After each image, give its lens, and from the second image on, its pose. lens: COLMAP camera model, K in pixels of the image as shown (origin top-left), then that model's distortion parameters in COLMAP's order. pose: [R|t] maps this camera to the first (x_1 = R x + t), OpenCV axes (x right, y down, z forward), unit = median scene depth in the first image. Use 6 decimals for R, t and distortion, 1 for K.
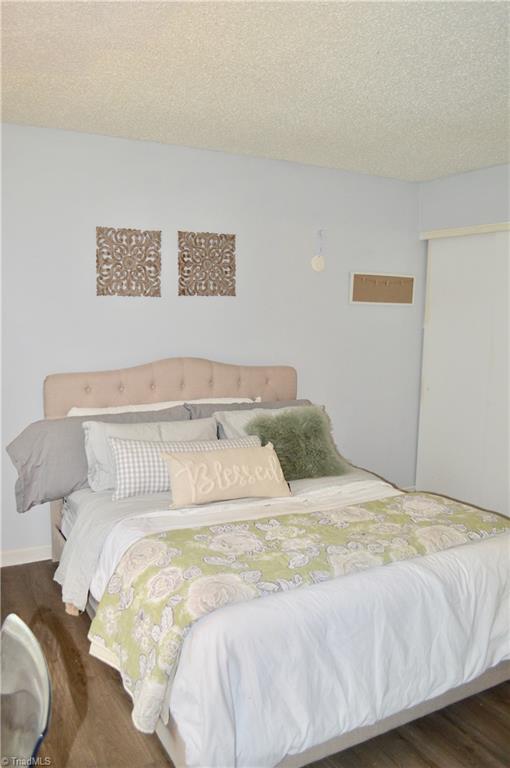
lens RADIAL K [[608.7, 0, 255.2], [0, 608.7, 385.0], [0, 0, 1]] dist [-0.090545, 0.009396]
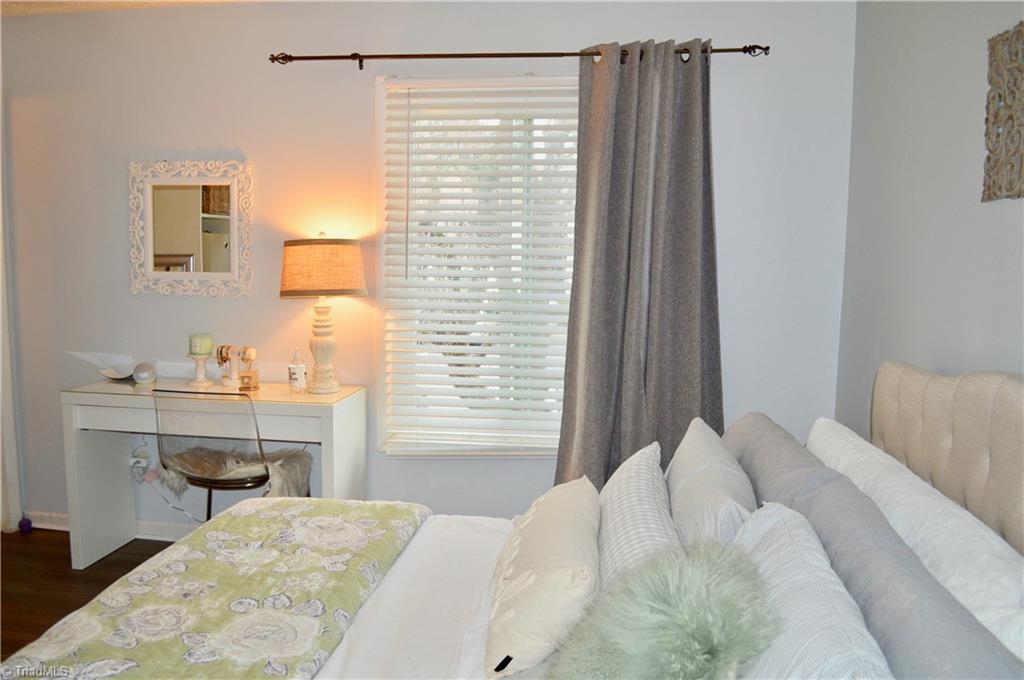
lens RADIAL K [[811.6, 0, 512.0], [0, 811.6, 340.1], [0, 0, 1]] dist [-0.090545, 0.009396]
pose [[-0.575942, 0.084819, -0.813079, 0.579905], [-0.118060, 0.975546, 0.185394, -0.170979], [0.808921, 0.202768, -0.551844, 1.568138]]
